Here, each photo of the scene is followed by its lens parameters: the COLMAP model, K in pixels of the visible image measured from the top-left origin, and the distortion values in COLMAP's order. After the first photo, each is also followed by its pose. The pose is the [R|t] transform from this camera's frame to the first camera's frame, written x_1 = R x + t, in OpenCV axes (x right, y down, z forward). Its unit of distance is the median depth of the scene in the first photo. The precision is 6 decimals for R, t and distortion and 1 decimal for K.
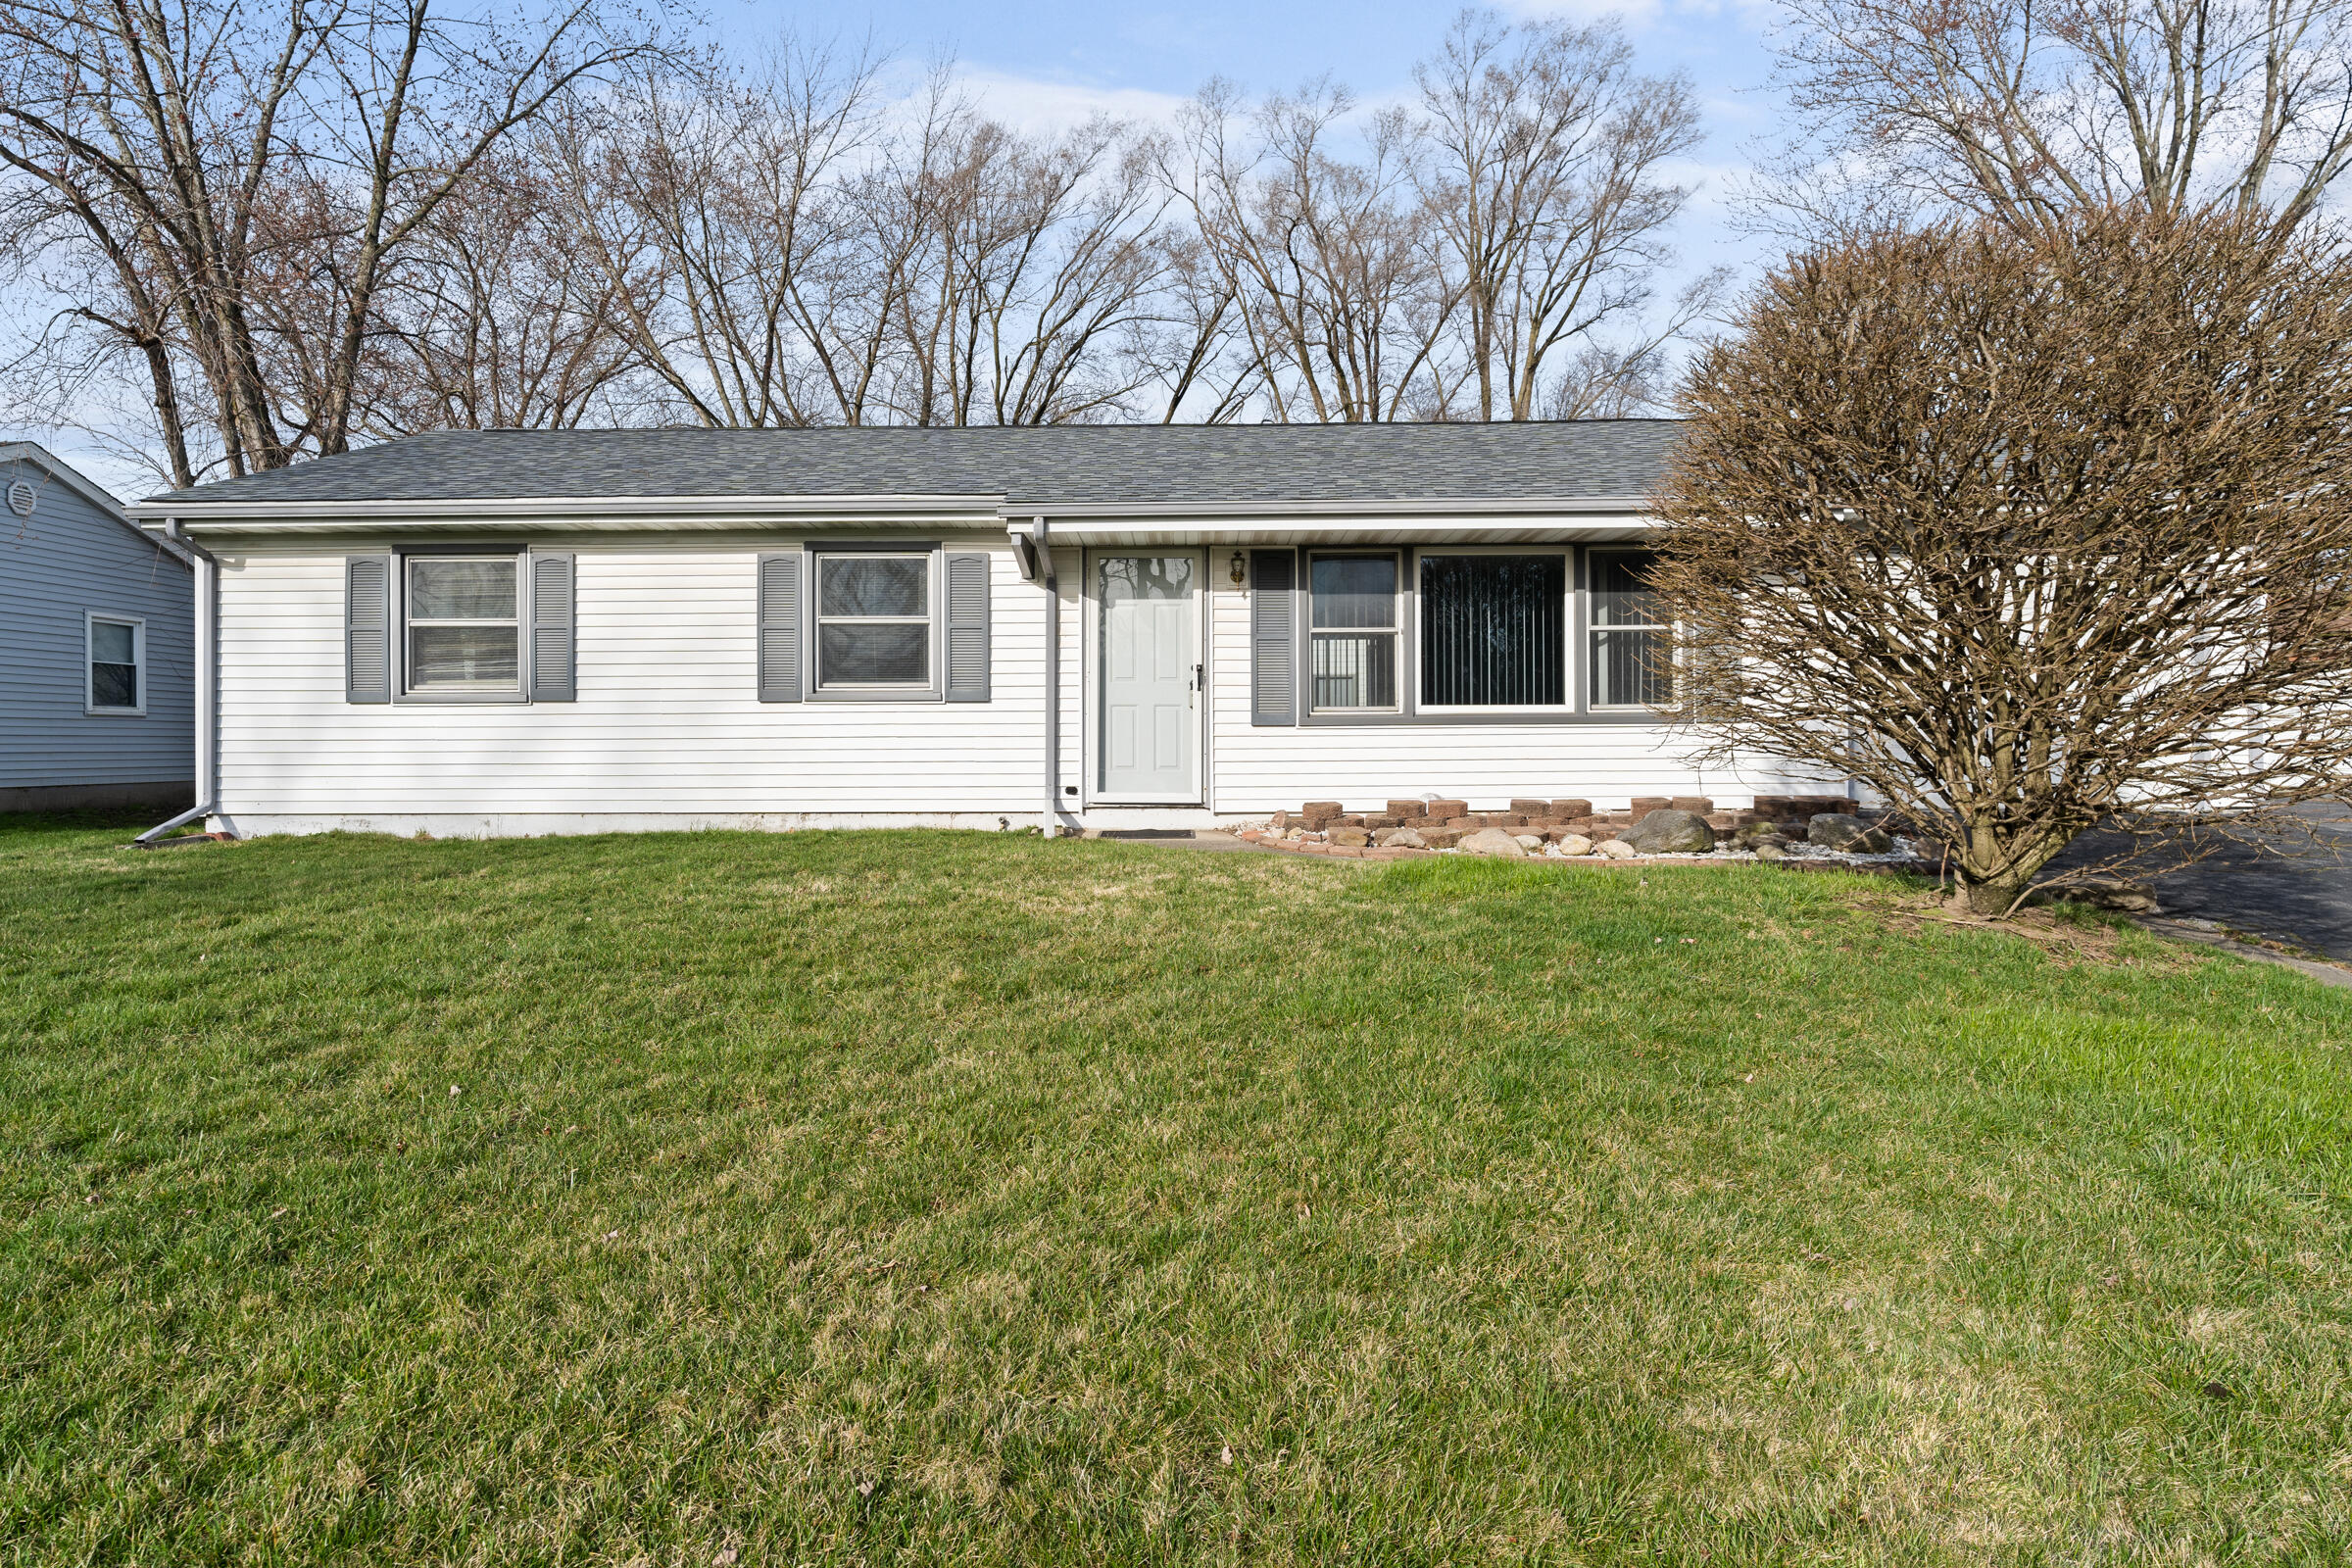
lens RADIAL K [[1429.9, 0, 1222.2], [0, 1429.9, 731.6], [0, 0, 1]] dist [-0.020935, 0.004966]
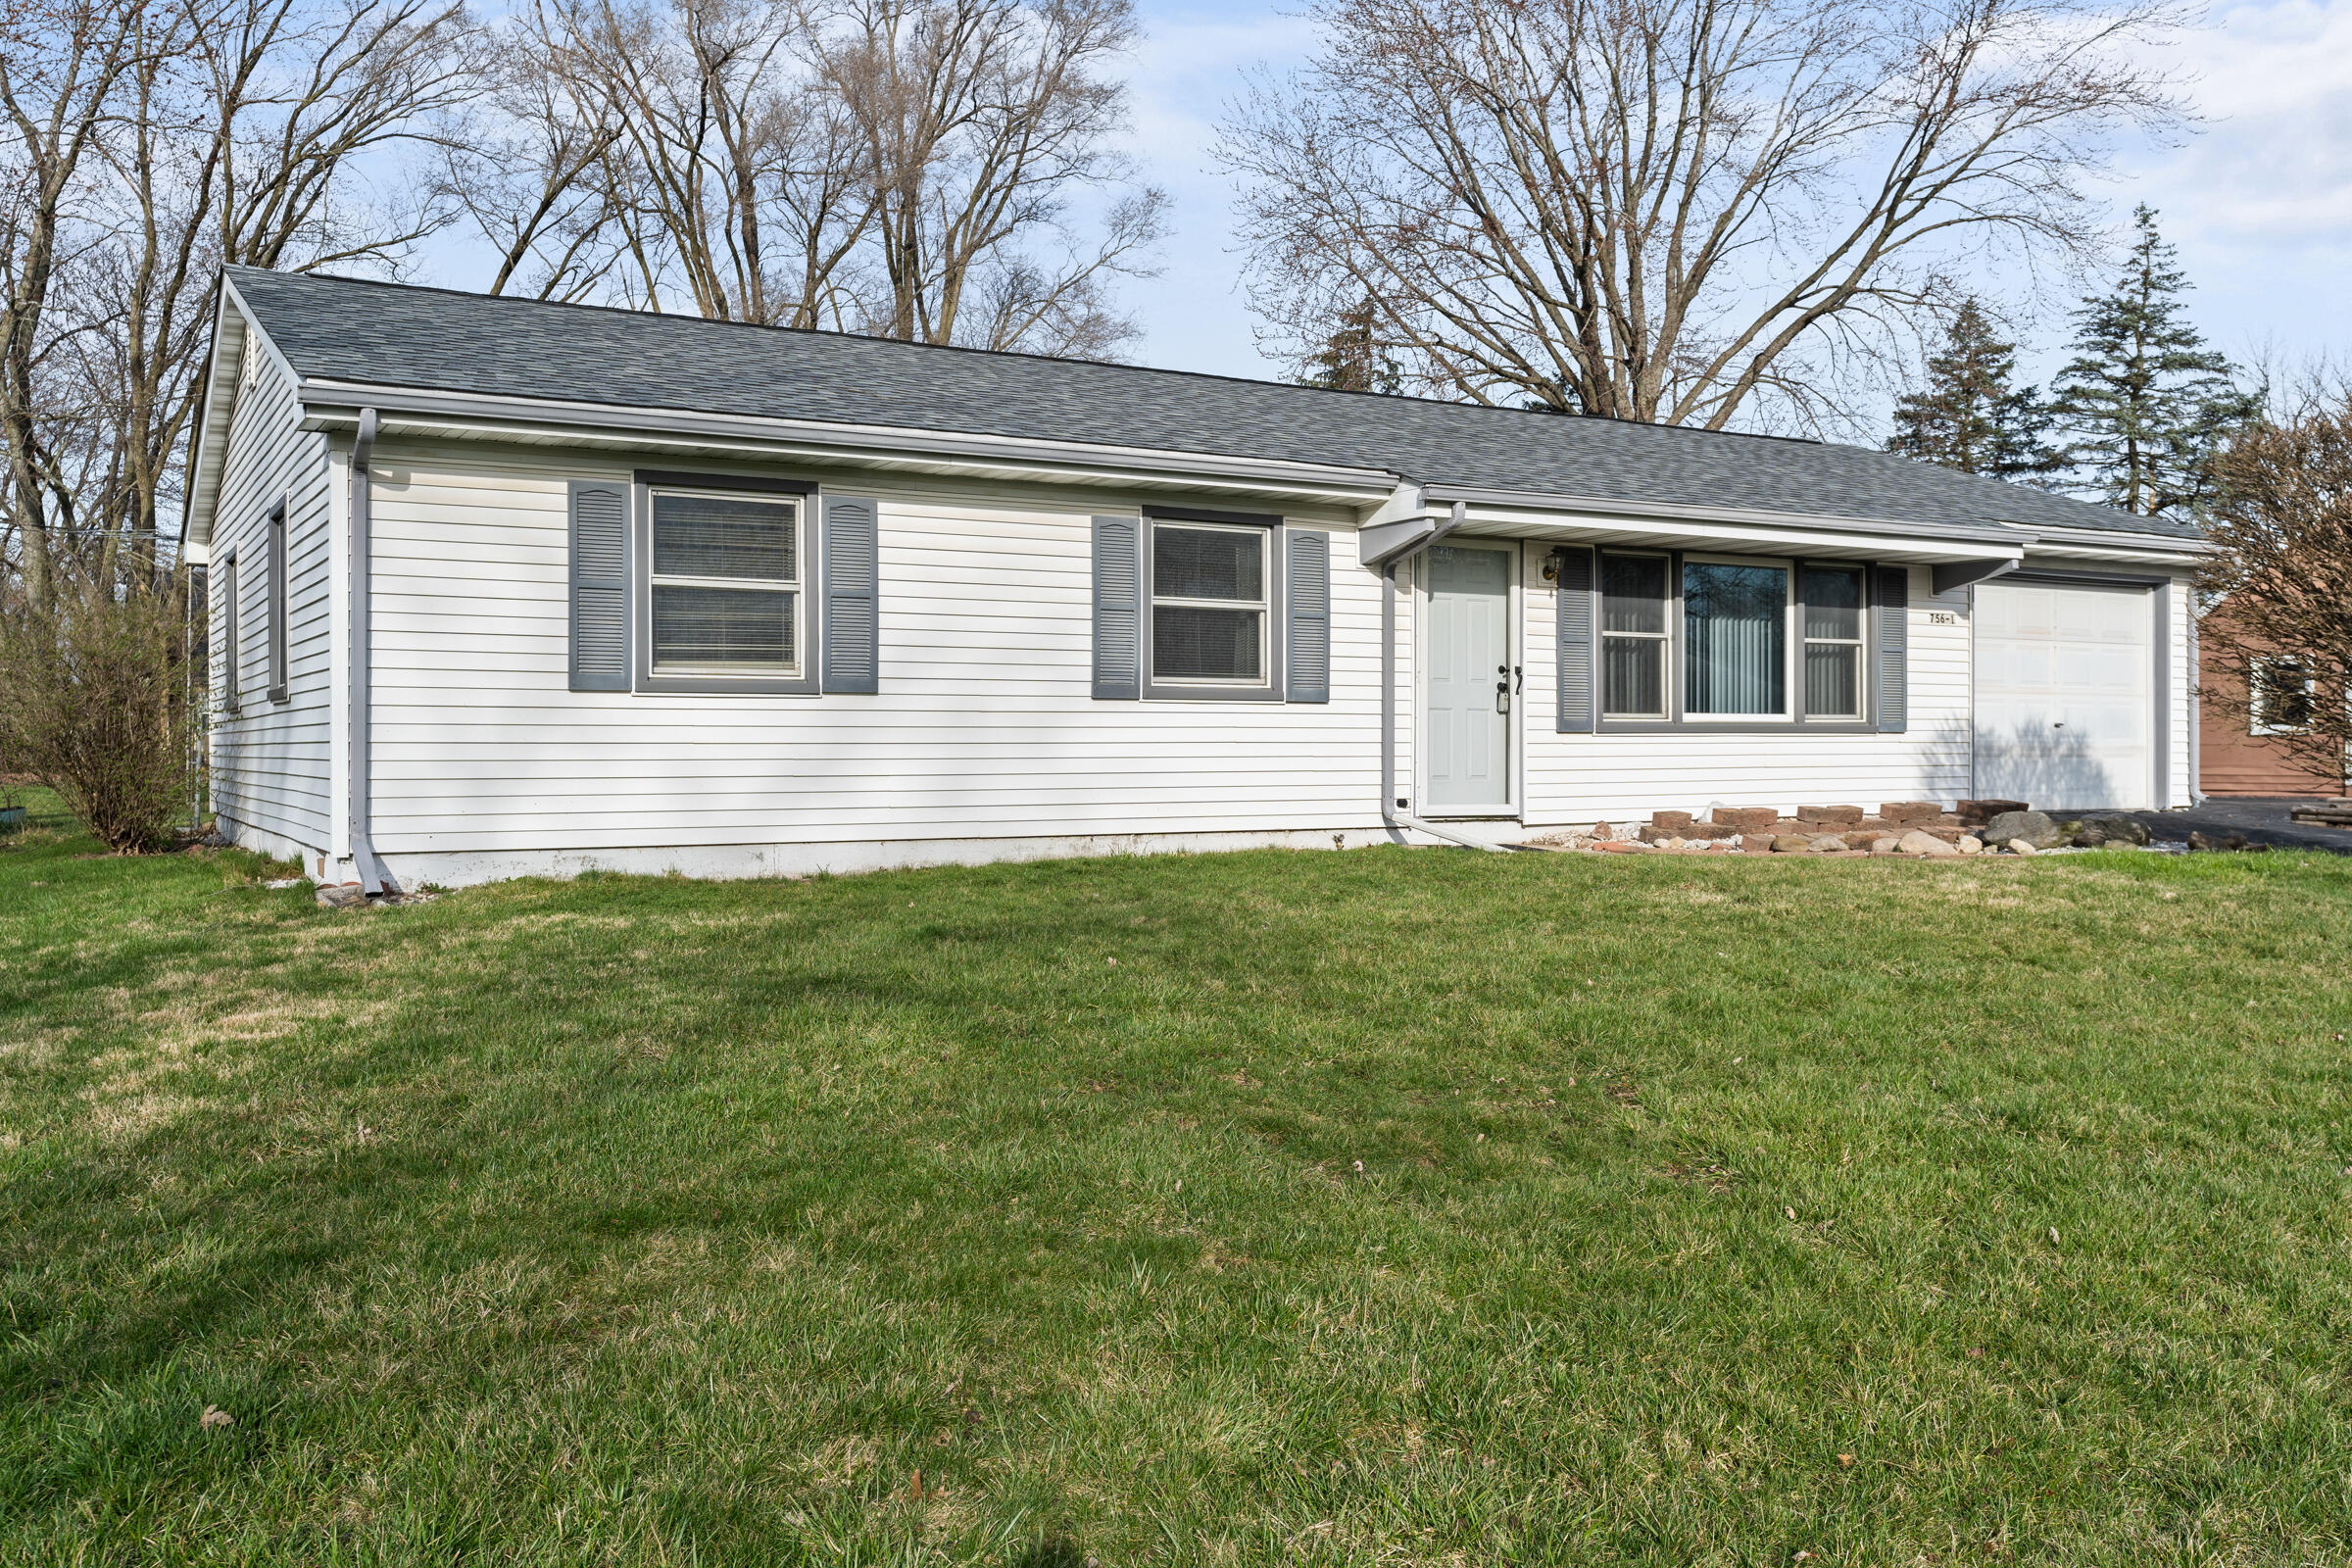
lens RADIAL K [[1935.6, 0, 1189.1], [0, 1935.6, 774.4], [0, 0, 1]] dist [0.029221, -0.016343]
pose [[0.867010, -0.003005, 0.498282, -0.824683], [0.001017, 0.999990, 0.004261, 0.017716], [-0.498290, -0.003188, 0.867005, 0.014363]]
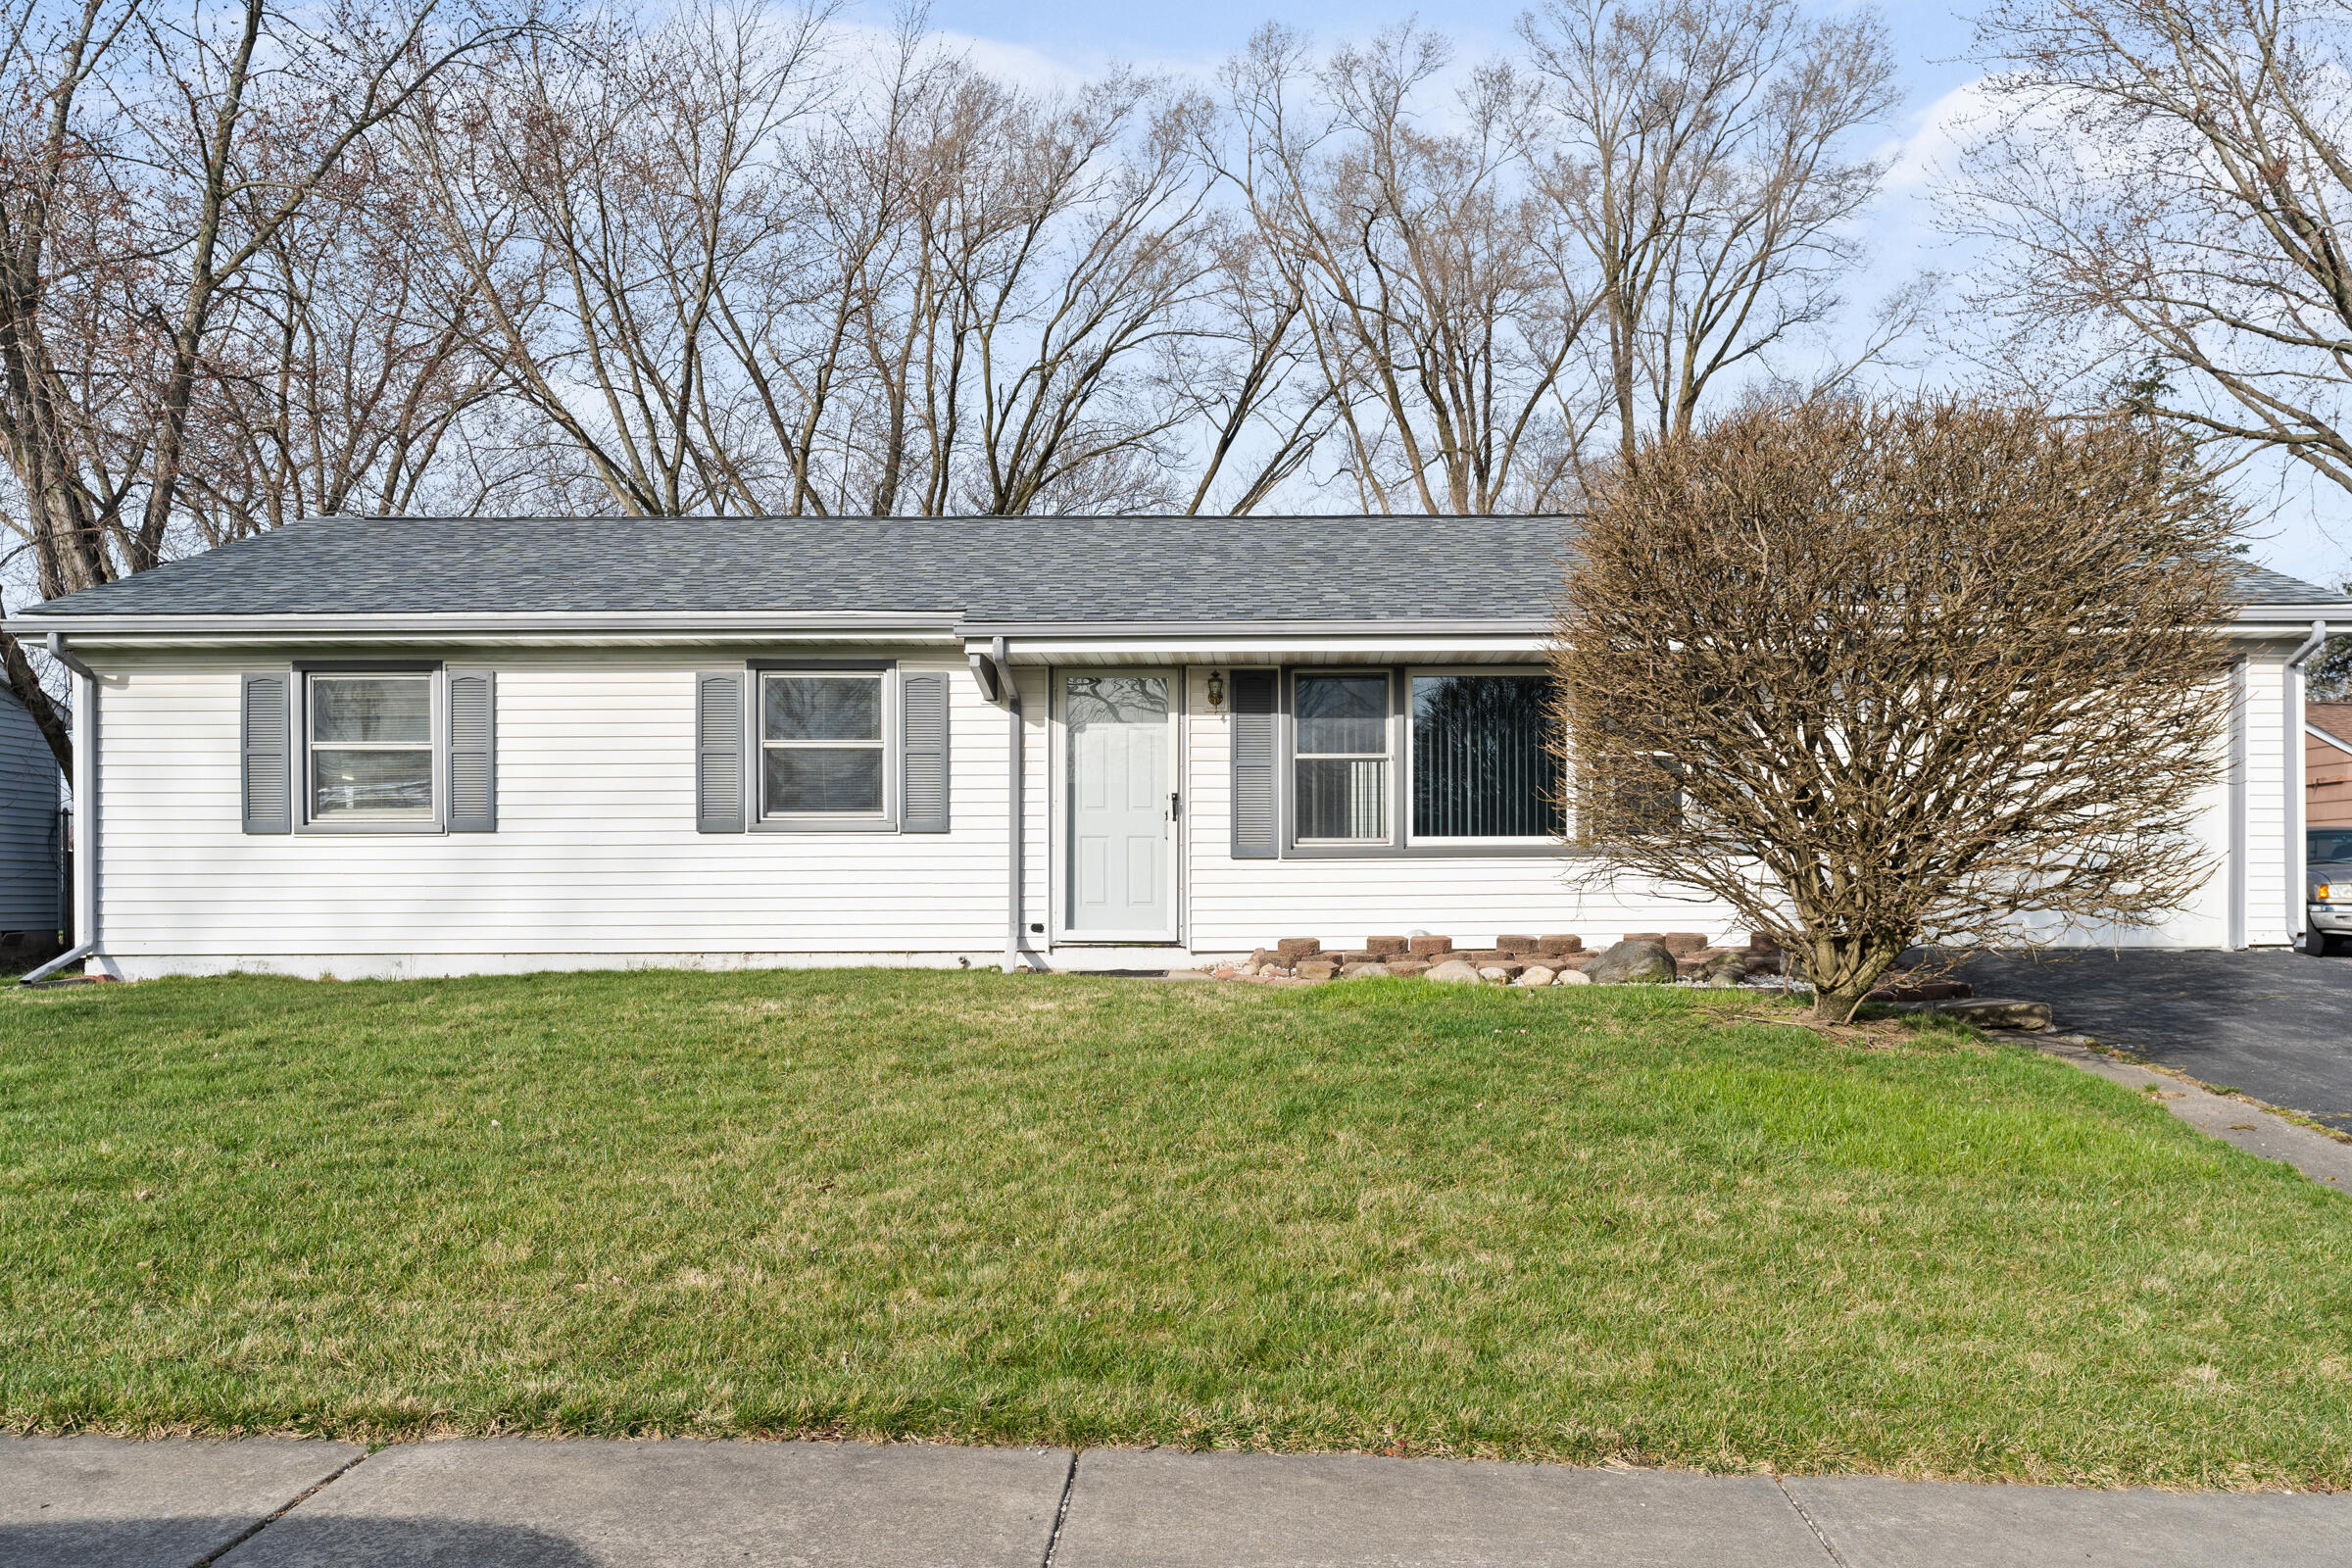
lens RADIAL K [[1935.6, 0, 1310.5], [0, 1935.6, 871.6], [0, 0, 1]] dist [0.029221, -0.016343]
pose [[0.999987, -0.000243, 0.005158, 0.065912], [0.000265, 0.999990, -0.004368, 0.009933], [-0.005157, 0.004369, 0.999977, -0.260873]]
